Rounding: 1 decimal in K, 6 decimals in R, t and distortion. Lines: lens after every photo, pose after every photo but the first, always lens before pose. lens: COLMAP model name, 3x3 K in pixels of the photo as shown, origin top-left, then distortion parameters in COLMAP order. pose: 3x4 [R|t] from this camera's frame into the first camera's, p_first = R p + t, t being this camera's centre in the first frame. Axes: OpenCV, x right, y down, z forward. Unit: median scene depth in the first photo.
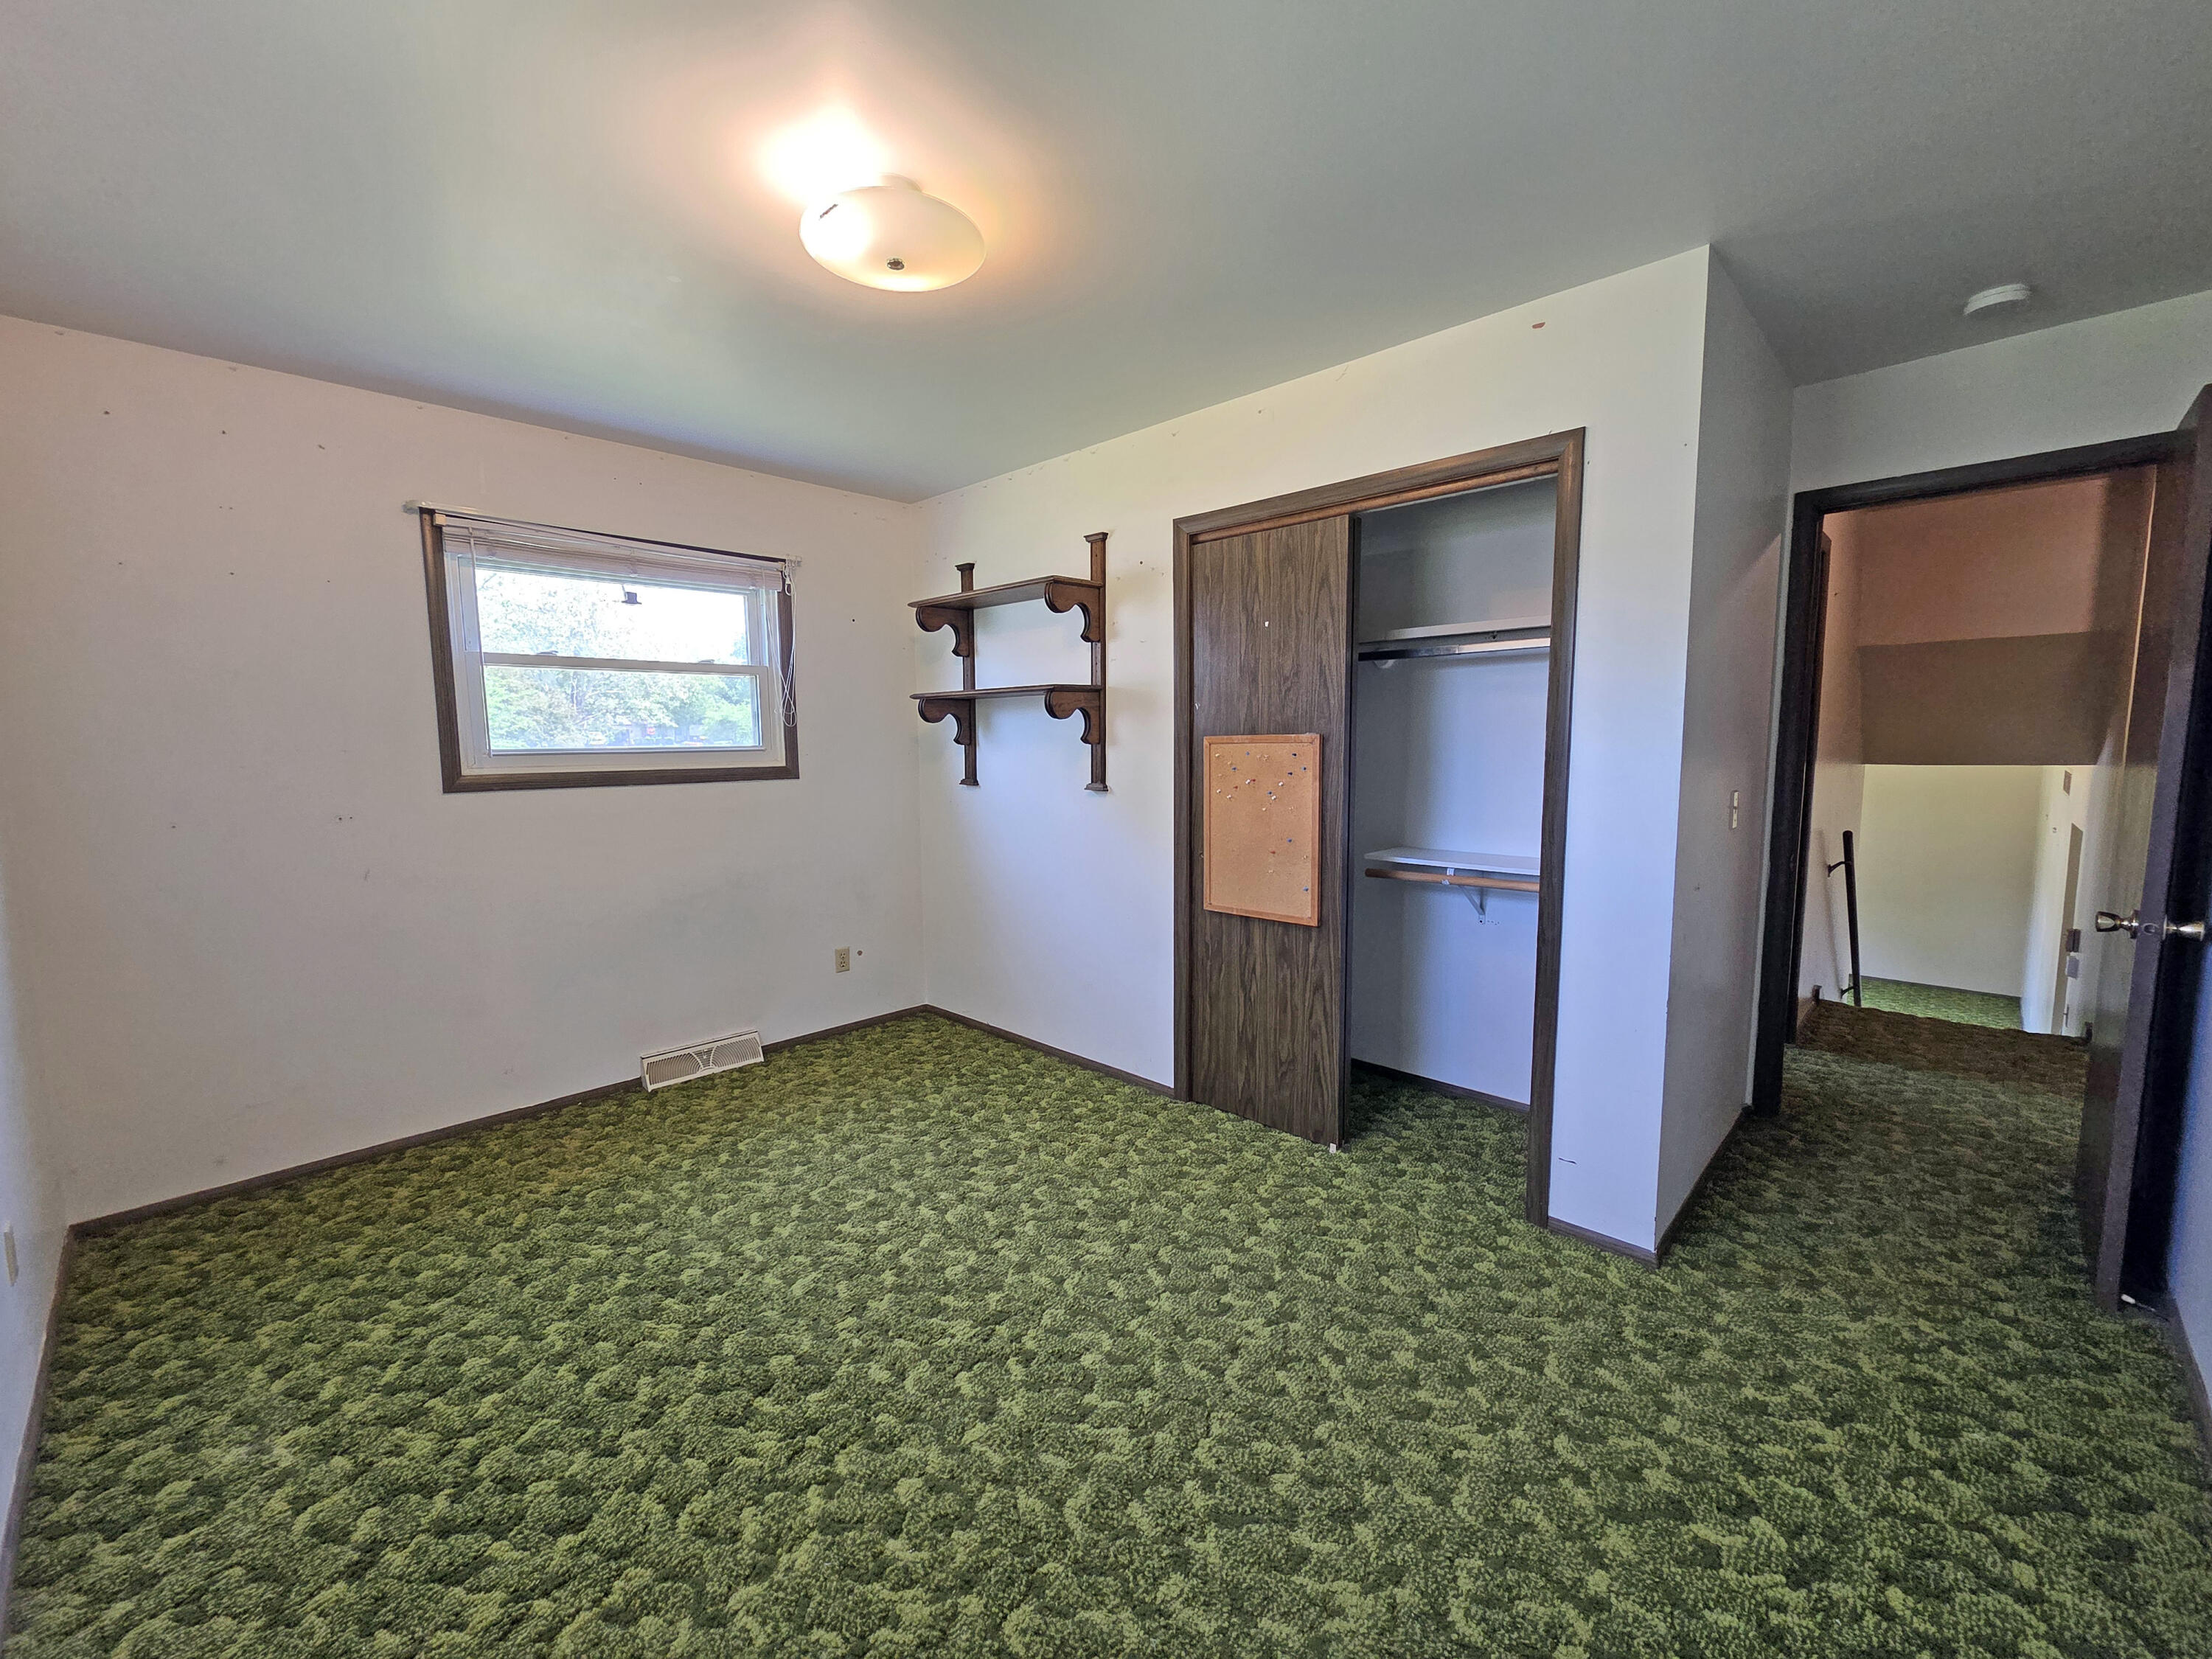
lens RADIAL K [[918.8, 0, 1106.0], [0, 918.8, 829.5], [0, 0, 1]] dist [0.009186, -0.005952]
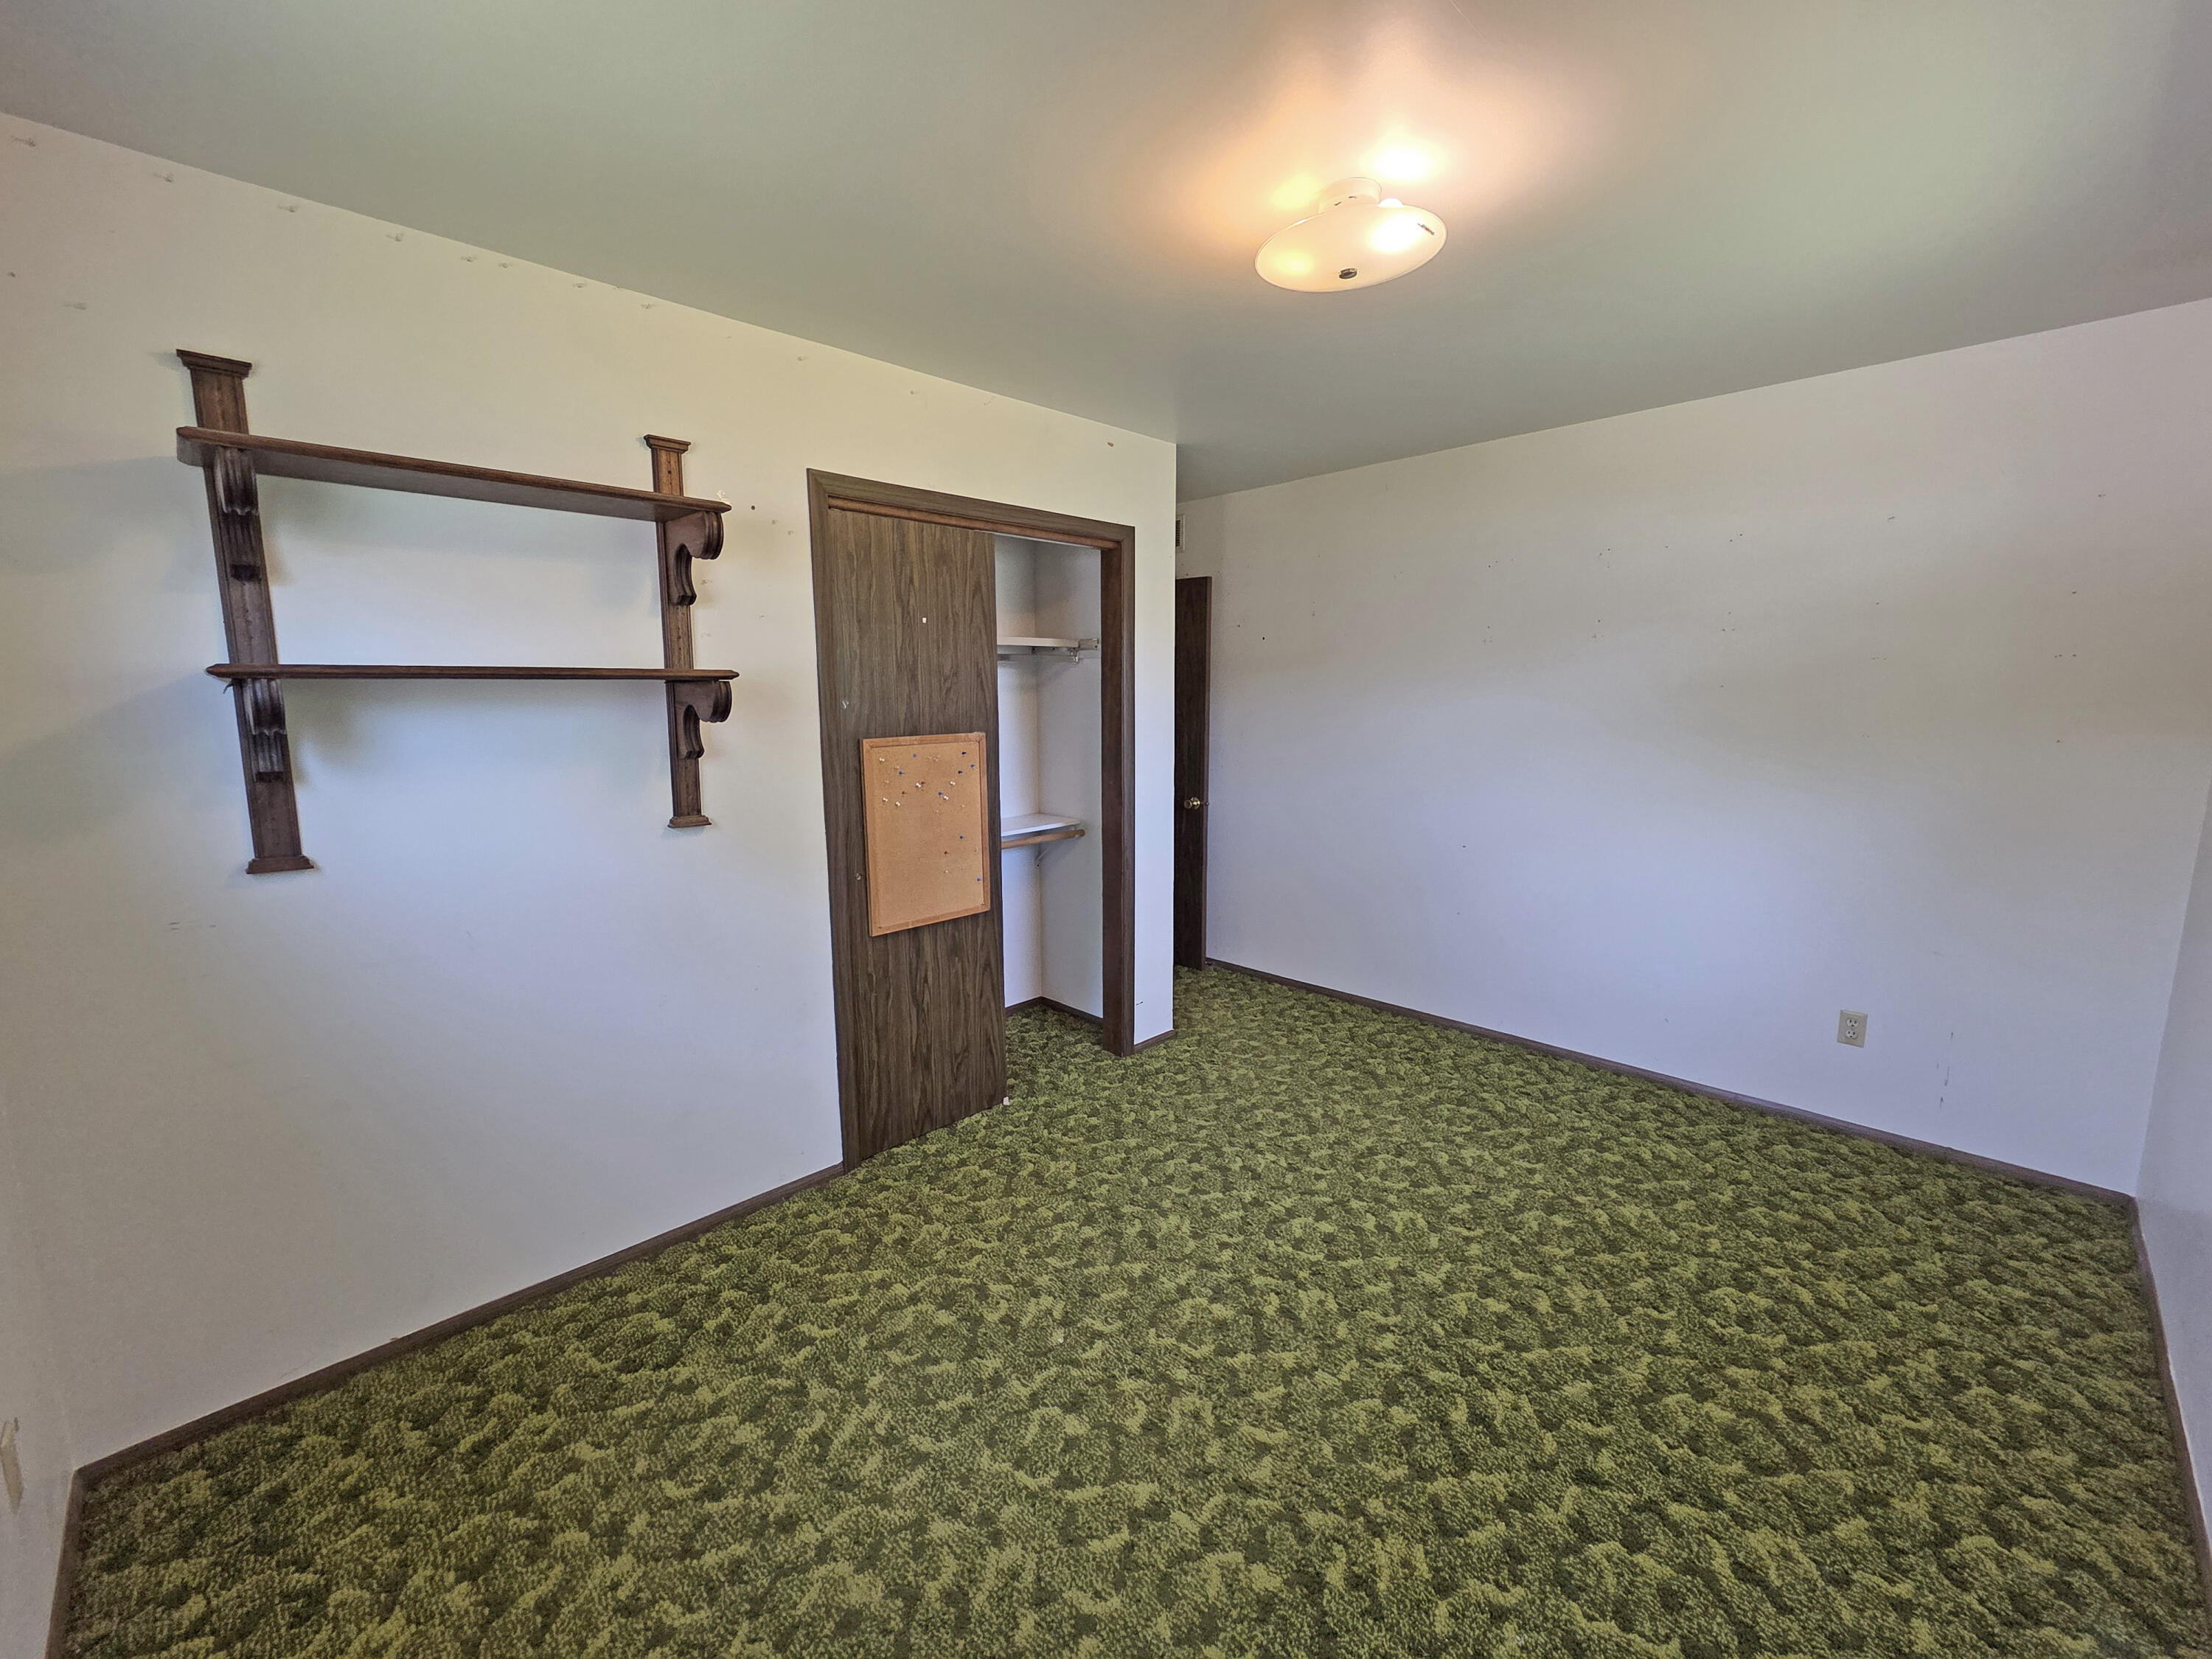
lens RADIAL K [[912.3, 0, 1106.0], [0, 912.3, 829.5], [0, 0, 1]] dist [0.009259, -0.005154]
pose [[0.012710, -0.141261, 0.989891, -0.767508], [0.108193, 0.984353, 0.139082, -0.115054], [-0.994049, 0.105332, 0.027795, 0.773581]]
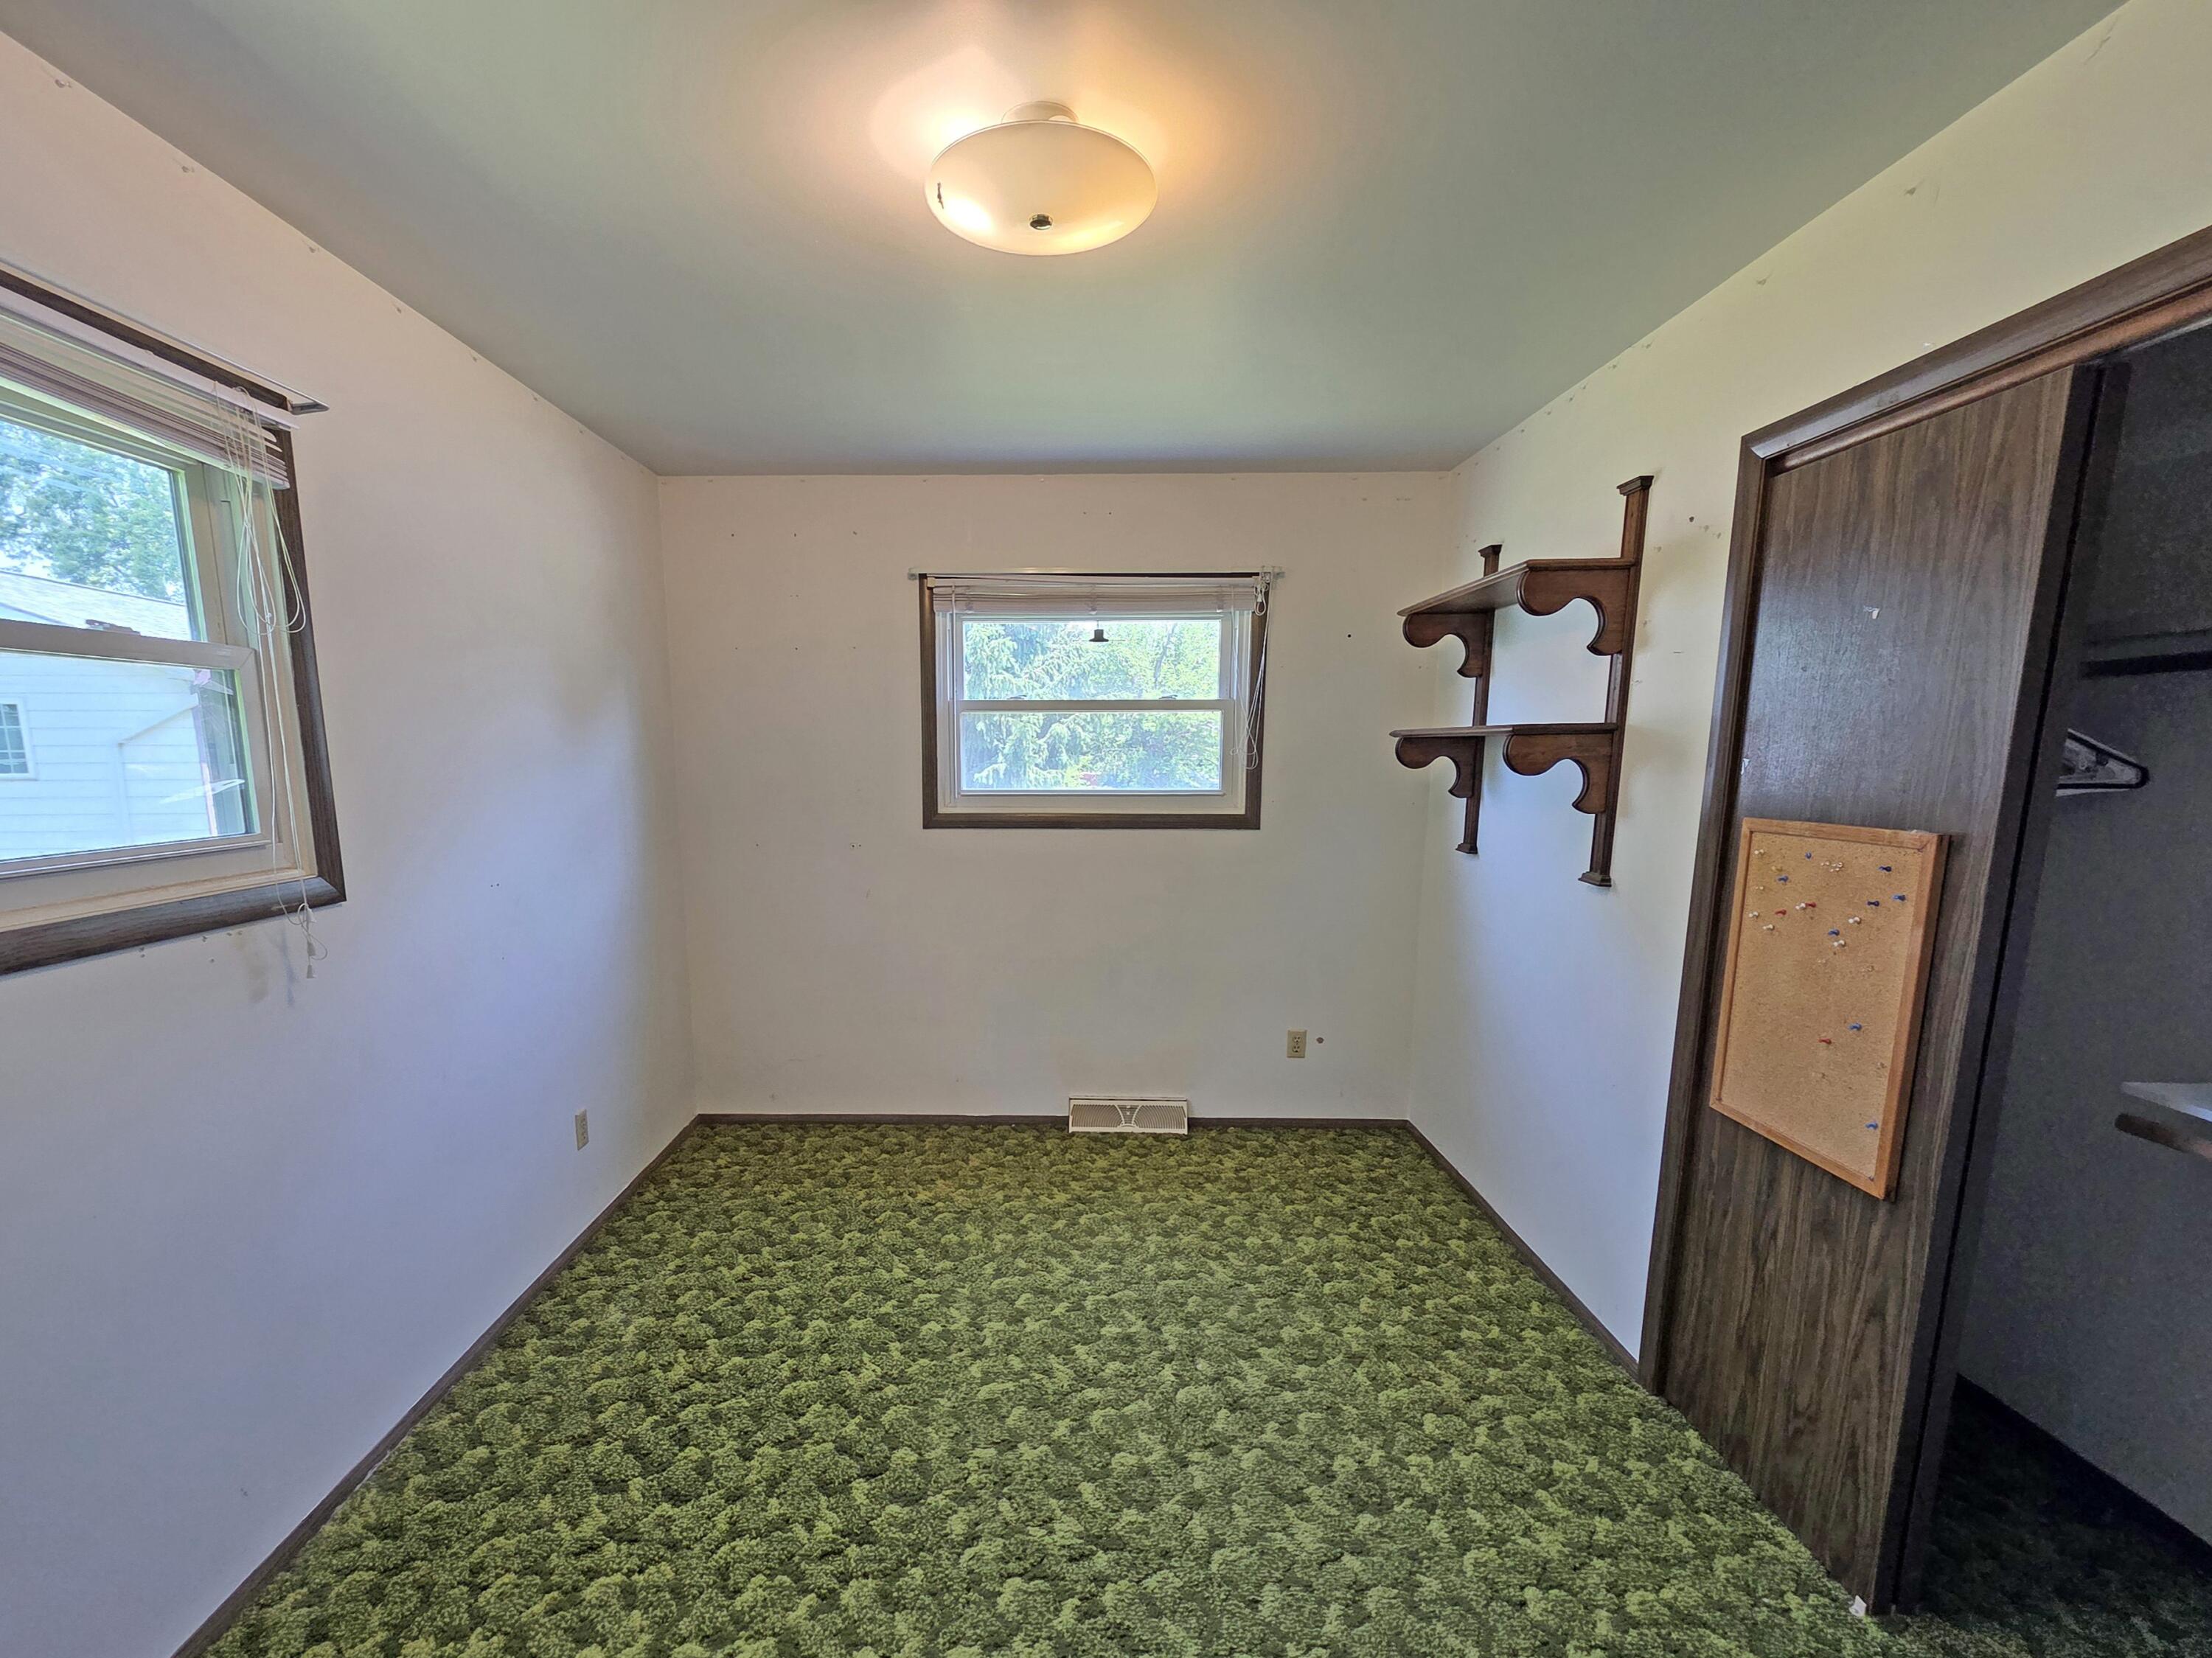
lens RADIAL K [[1014.8, 0, 1022.2], [0, 1014.8, 920.0], [0, 0, 1]] dist [0.010047, -0.007473]
pose [[0.676244, 0.133294, -0.724519, 0.278588], [-0.080330, 0.990972, 0.107338, -0.070699], [0.732285, -0.014386, 0.680846, 0.233710]]
